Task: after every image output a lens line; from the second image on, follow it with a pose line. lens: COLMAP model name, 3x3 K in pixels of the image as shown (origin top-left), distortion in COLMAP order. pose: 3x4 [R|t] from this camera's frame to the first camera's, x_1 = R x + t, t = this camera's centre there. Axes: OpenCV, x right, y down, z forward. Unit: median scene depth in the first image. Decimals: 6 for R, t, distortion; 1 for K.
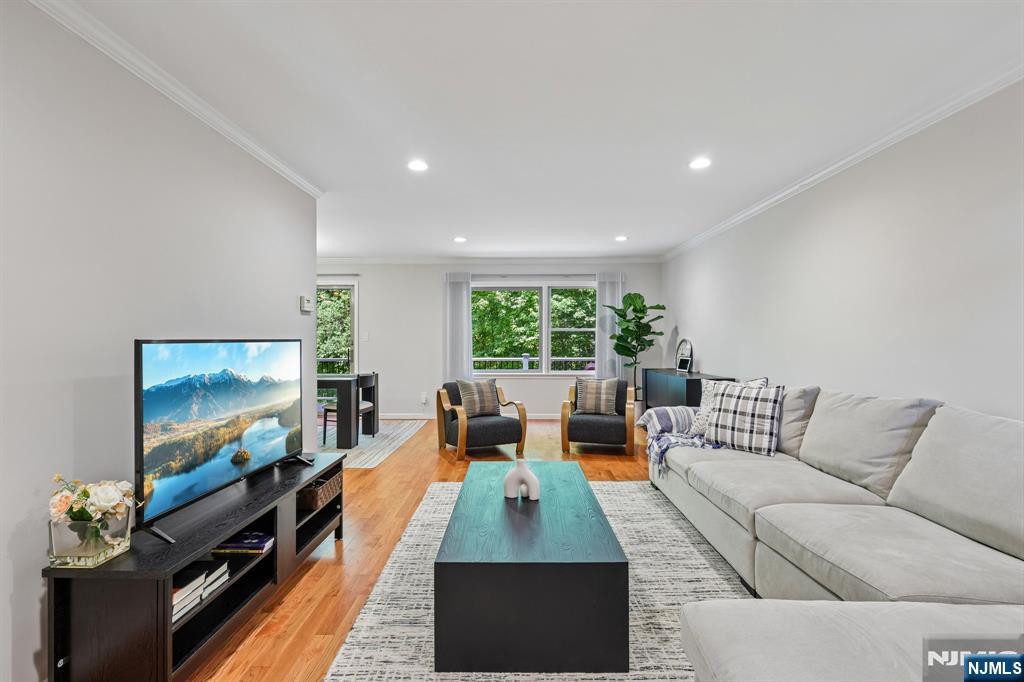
lens RADIAL K [[469.6, 0, 509.5], [0, 469.6, 337.3], [0, 0, 1]] dist [-0.003921, 0.001242]
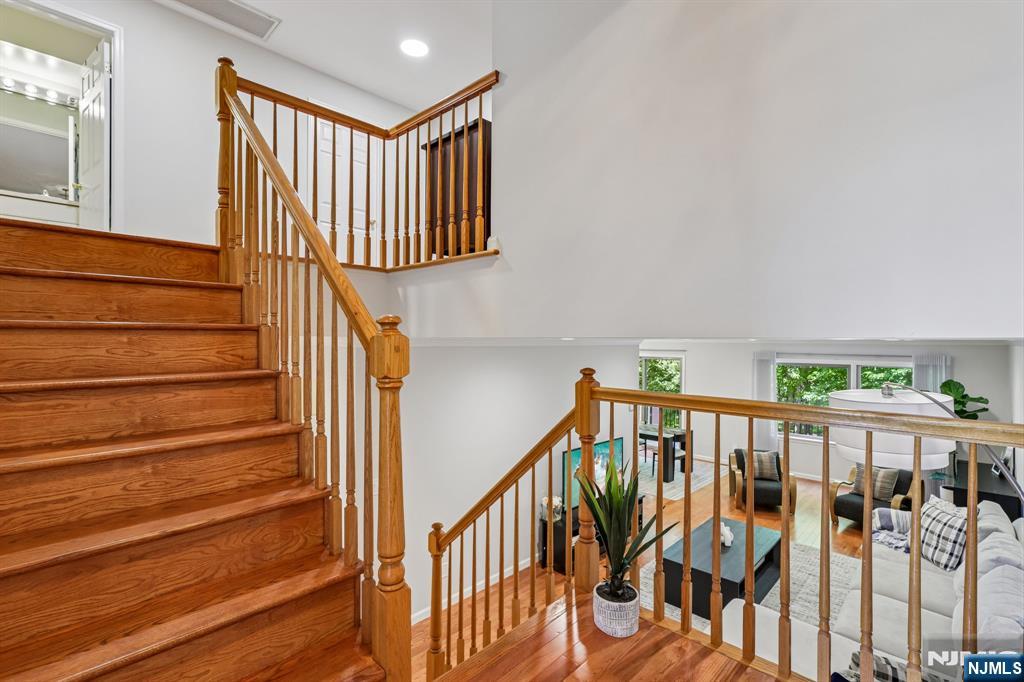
lens RADIAL K [[469.6, 0, 512.3], [0, 469.6, 341.4], [0, 0, 1]] dist [-0.003921, 0.001242]
pose [[0.730790, 0.007671, -0.682559, 0.494268], [-0.005349, 0.999971, 0.005512, -0.341796], [0.682581, -0.000378, 0.730810, -0.689266]]
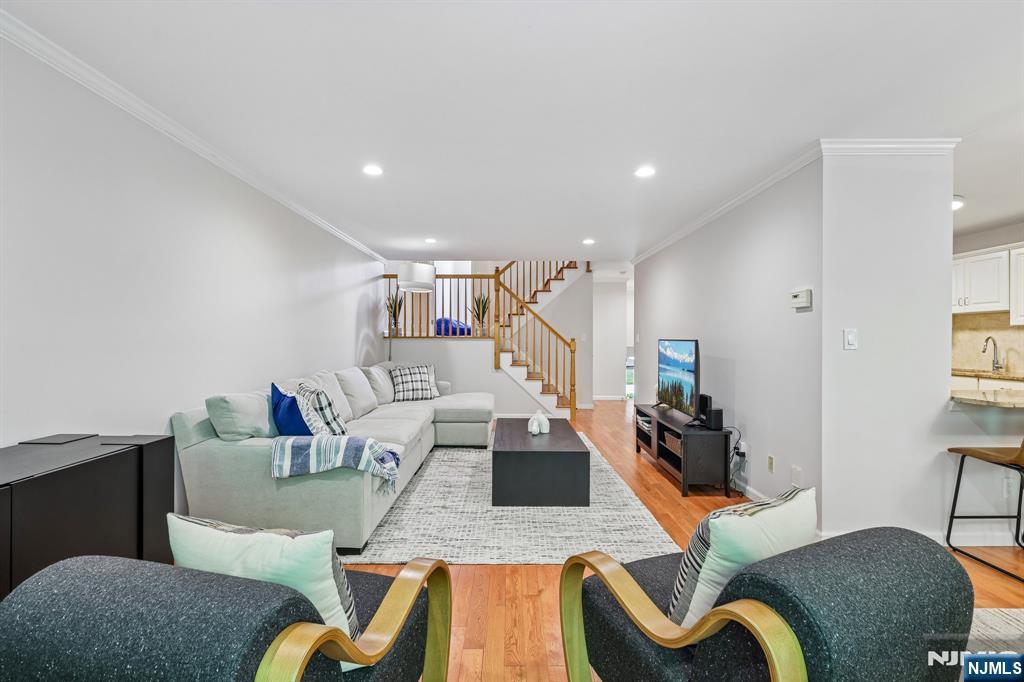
lens RADIAL K [[469.6, 0, 512.7], [0, 469.6, 337.2], [0, 0, 1]] dist [-0.003921, 0.001242]
pose [[-0.999822, -0.003597, -0.018499, 0.108967], [-0.003534, 0.999988, -0.003422, 0.002411], [0.018511, -0.003356, -0.999823, 1.916618]]
